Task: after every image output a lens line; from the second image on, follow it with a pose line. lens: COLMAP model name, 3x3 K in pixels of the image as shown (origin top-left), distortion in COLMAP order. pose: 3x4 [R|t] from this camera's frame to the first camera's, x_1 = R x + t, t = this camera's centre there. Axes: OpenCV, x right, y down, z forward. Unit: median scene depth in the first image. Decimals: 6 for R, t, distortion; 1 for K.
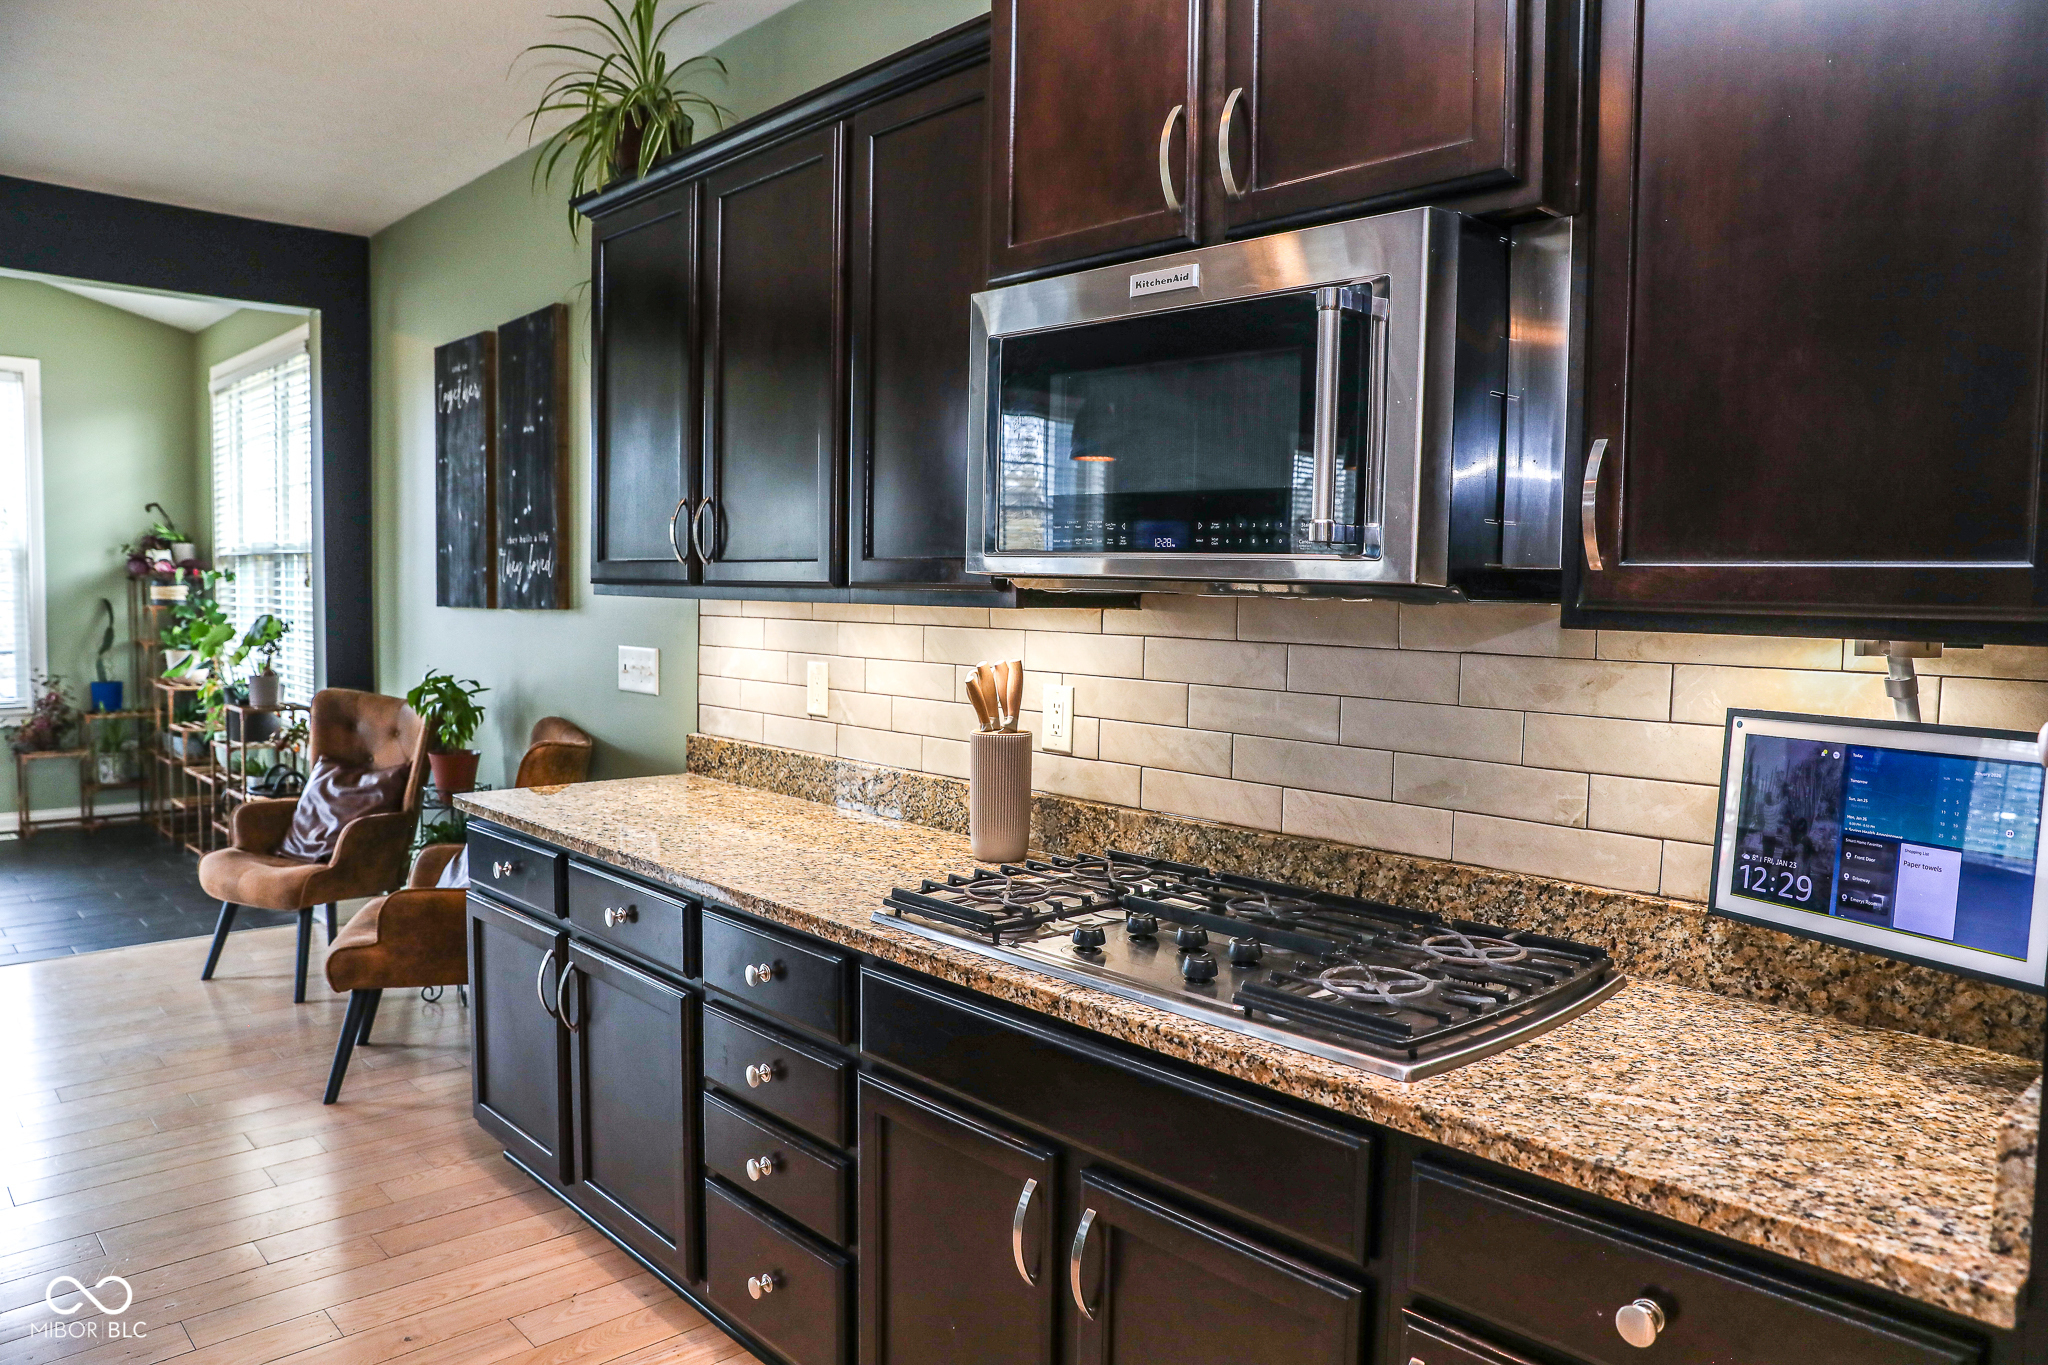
lens RADIAL K [[1387.8, 0, 1024.0], [0, 1387.8, 682.5], [0, 0, 1]] dist [-0.105391, 0.079190]
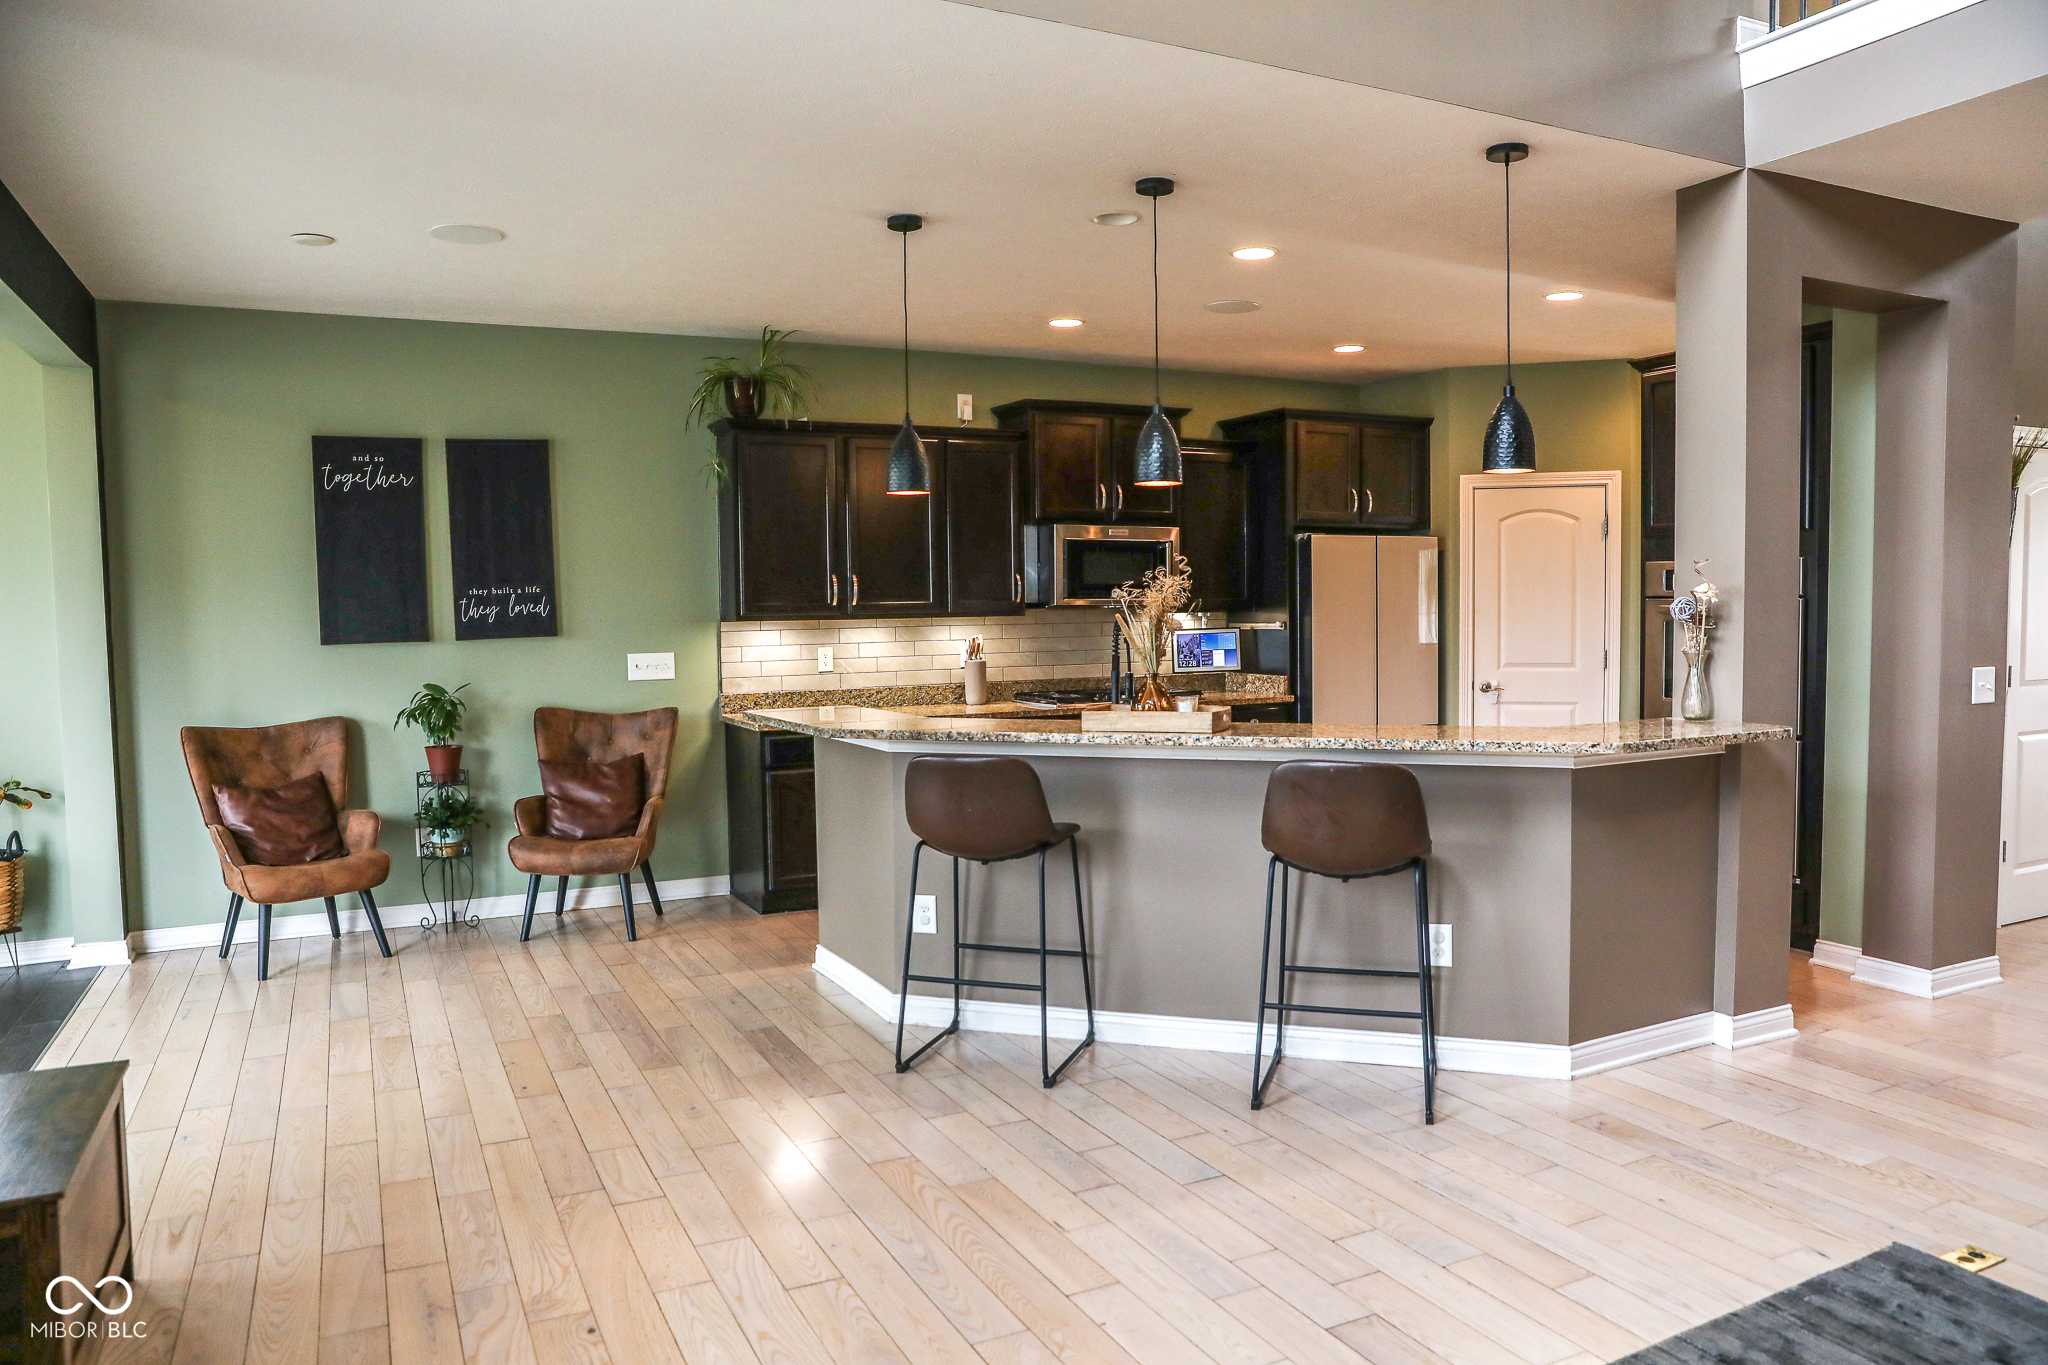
lens RADIAL K [[1401.1, 0, 1024.0], [0, 1401.1, 682.5], [0, 0, 1]] dist [-0.112718, 0.088080]
pose [[0.281518, -0.074459, 0.956663, -1.460998], [0.085822, 0.994943, 0.052184, -0.032423], [-0.955710, 0.067413, 0.286484, 0.039150]]
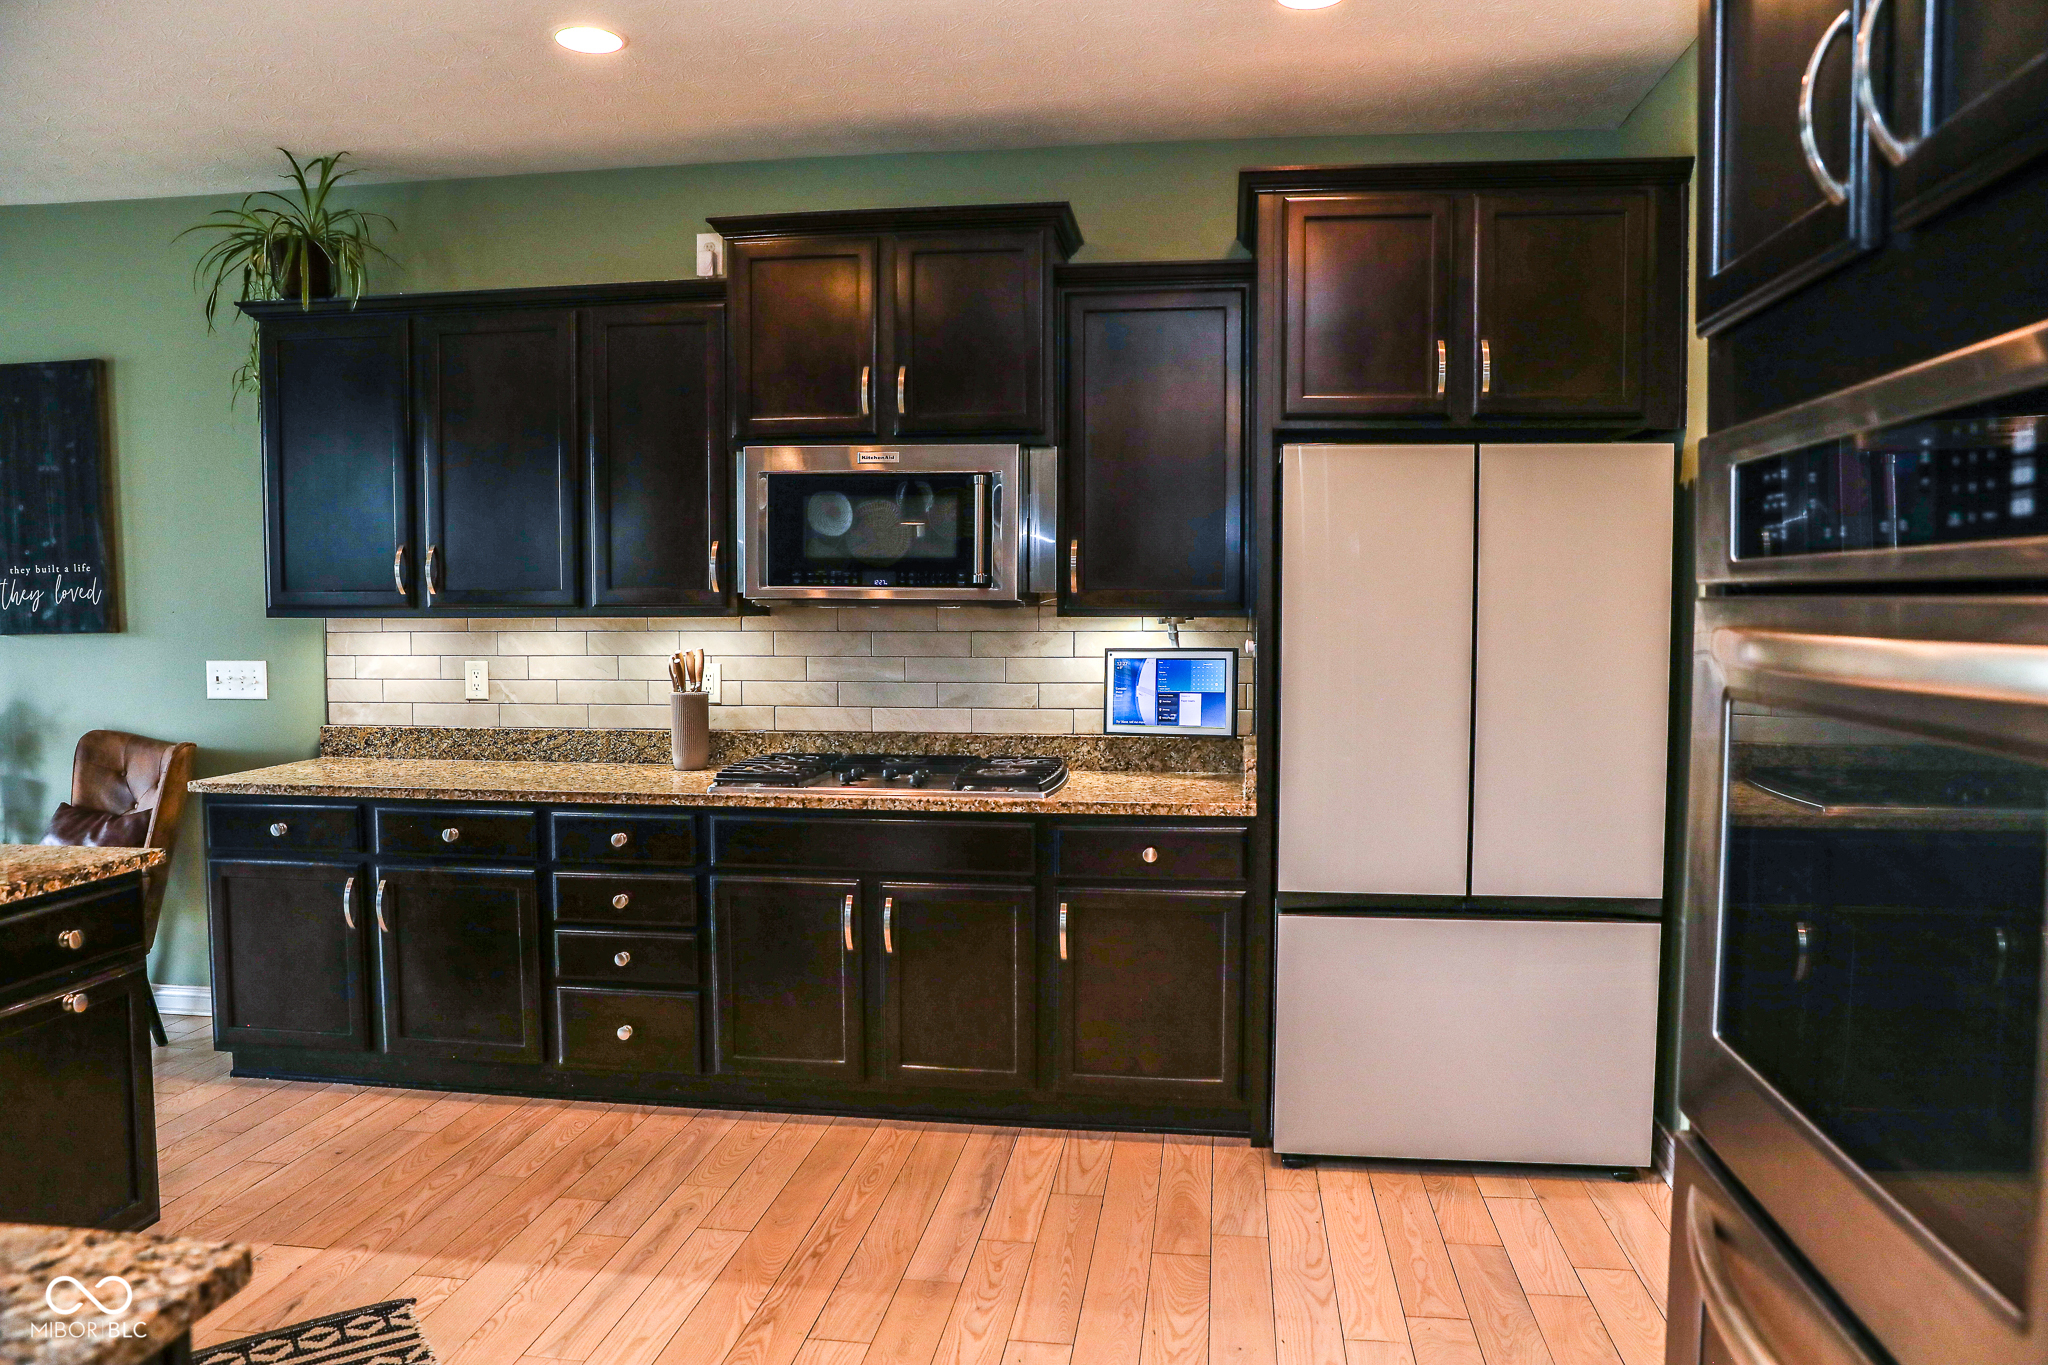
lens RADIAL K [[1387.8, 0, 1024.0], [0, 1387.8, 682.5], [0, 0, 1]] dist [-0.105391, 0.079190]
pose [[0.777141, -0.054416, 0.626970, -0.388881], [0.057374, 0.998232, 0.015522, 0.011208], [-0.626706, 0.023909, 0.778889, -0.280824]]
